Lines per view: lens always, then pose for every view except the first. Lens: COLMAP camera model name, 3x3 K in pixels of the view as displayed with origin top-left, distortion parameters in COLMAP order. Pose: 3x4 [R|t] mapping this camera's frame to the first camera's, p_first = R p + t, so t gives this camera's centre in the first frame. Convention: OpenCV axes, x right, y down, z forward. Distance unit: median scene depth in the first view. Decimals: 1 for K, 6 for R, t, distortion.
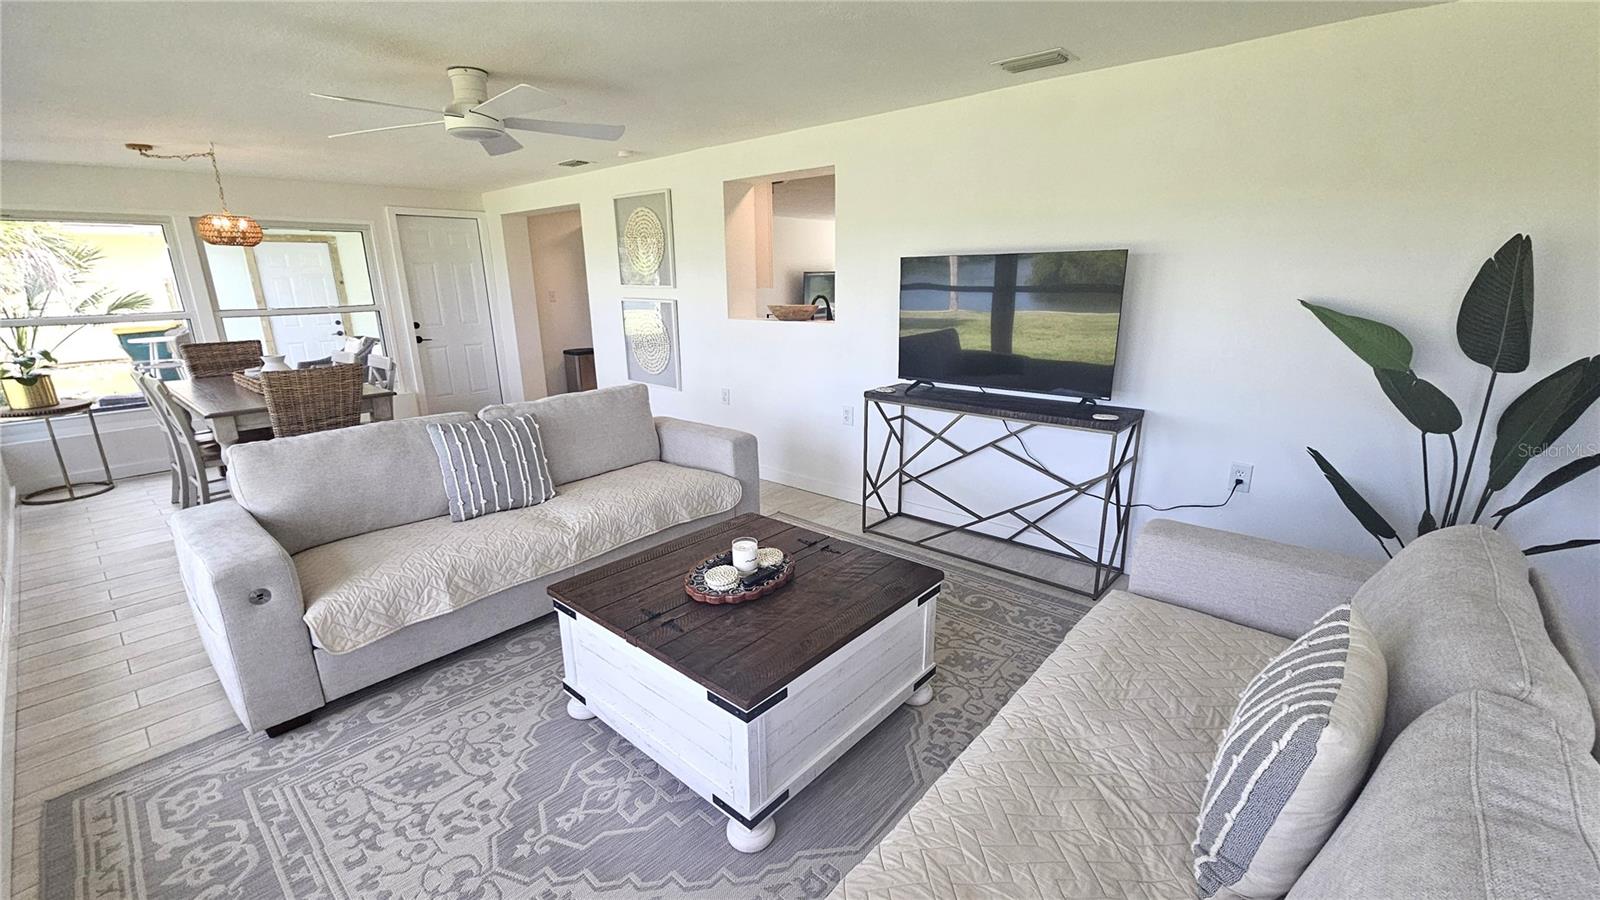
lens RADIAL K [[658.4, 0, 802.7], [0, 658.4, 457.4], [0, 0, 1]] dist [-0.003011, -0.000257]
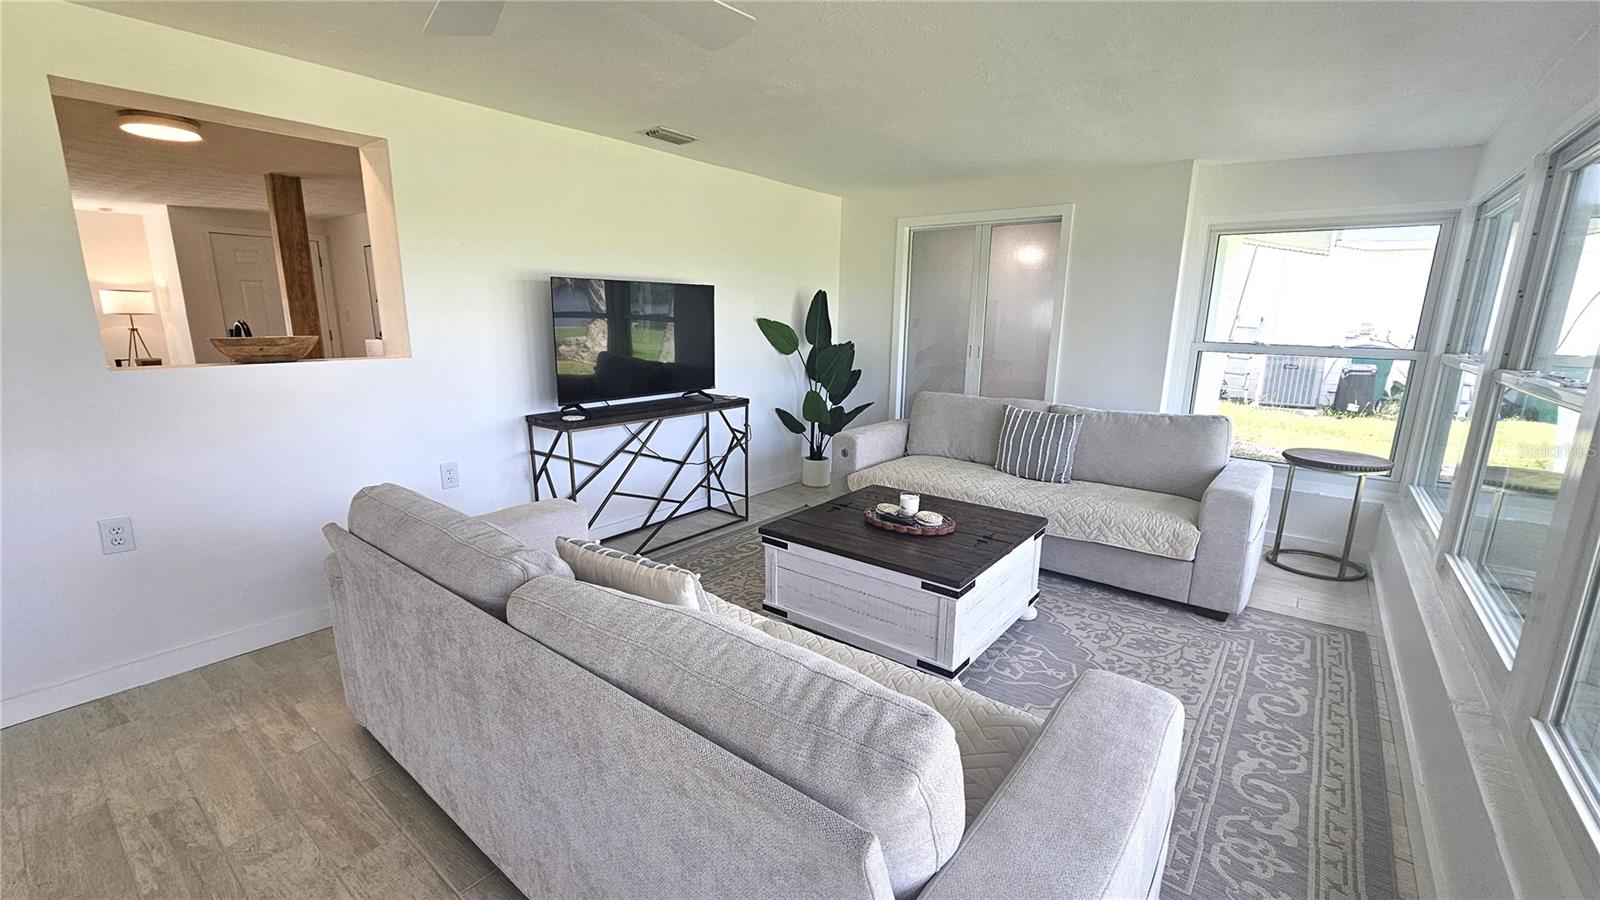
lens RADIAL K [[658.4, 0, 802.3], [0, 658.4, 448.1], [0, 0, 1]] dist [-0.003011, -0.000257]
pose [[-0.059728, -0.201234, 0.977721, -1.306730], [0.255457, 0.943771, 0.209852, -0.284900], [-0.964974, 0.262299, -0.004963, 1.140671]]
